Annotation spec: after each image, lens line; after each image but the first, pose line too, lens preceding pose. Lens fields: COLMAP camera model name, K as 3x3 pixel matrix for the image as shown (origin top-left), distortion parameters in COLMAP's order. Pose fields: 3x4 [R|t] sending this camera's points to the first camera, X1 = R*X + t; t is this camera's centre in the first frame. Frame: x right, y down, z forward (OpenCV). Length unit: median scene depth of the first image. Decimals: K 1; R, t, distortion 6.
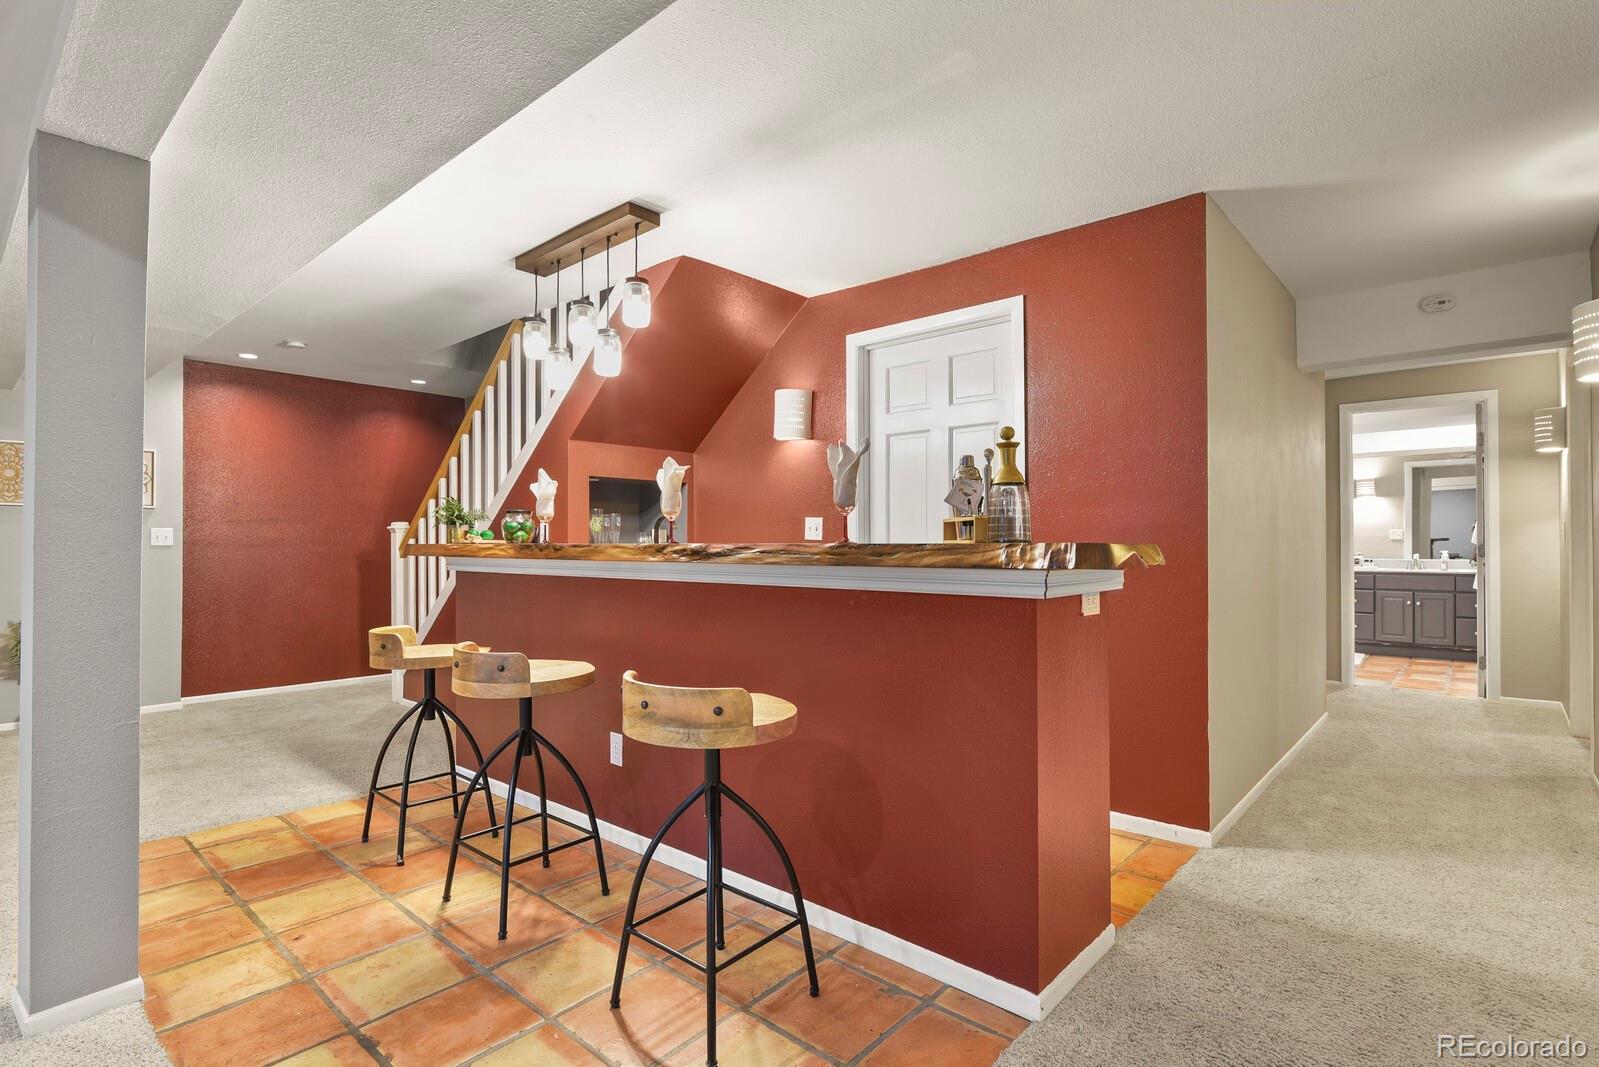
lens RADIAL K [[775.8, 0, 815.1], [0, 775.8, 532.7], [0, 0, 1]] dist [-0.001843, -0.000888]
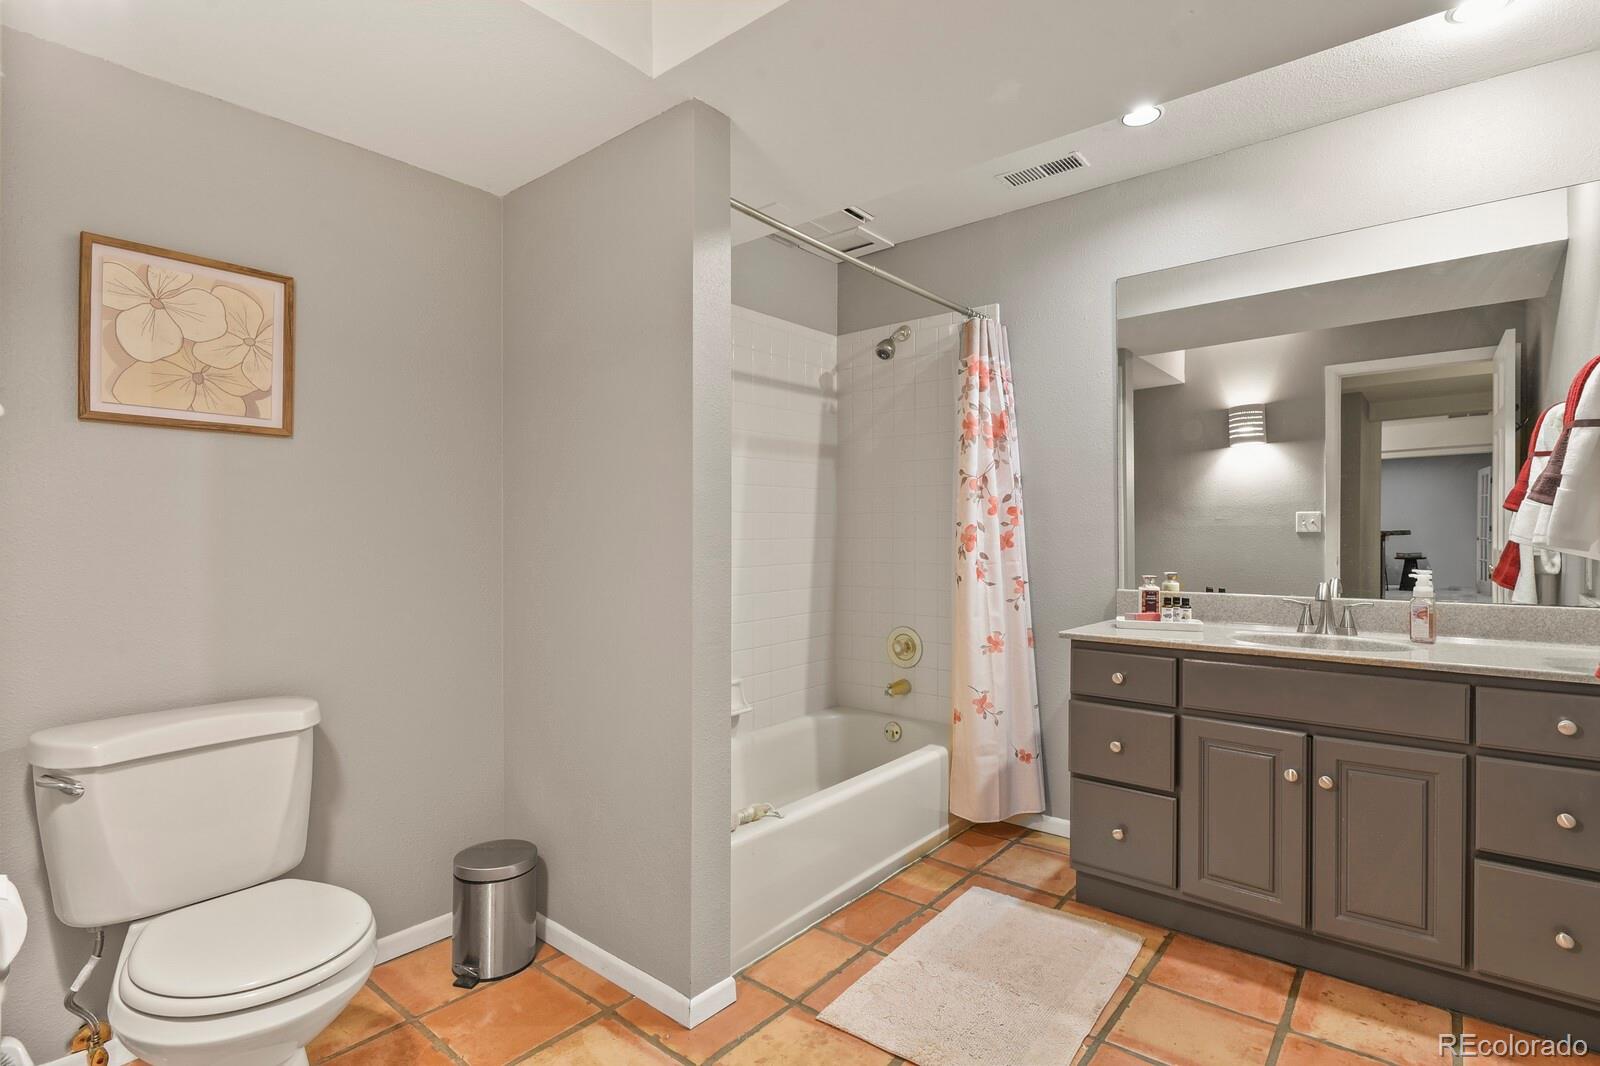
lens RADIAL K [[775.4, 0, 800.0], [0, 775.4, 533.0], [0, 0, 1]] dist [-0.000957, -0.000318]
pose [[0.999643, 0.001683, 0.026667, 0.430779], [-0.001956, 0.999946, 0.010237, 0.004825], [-0.026648, -0.010286, 0.999592, 0.539939]]
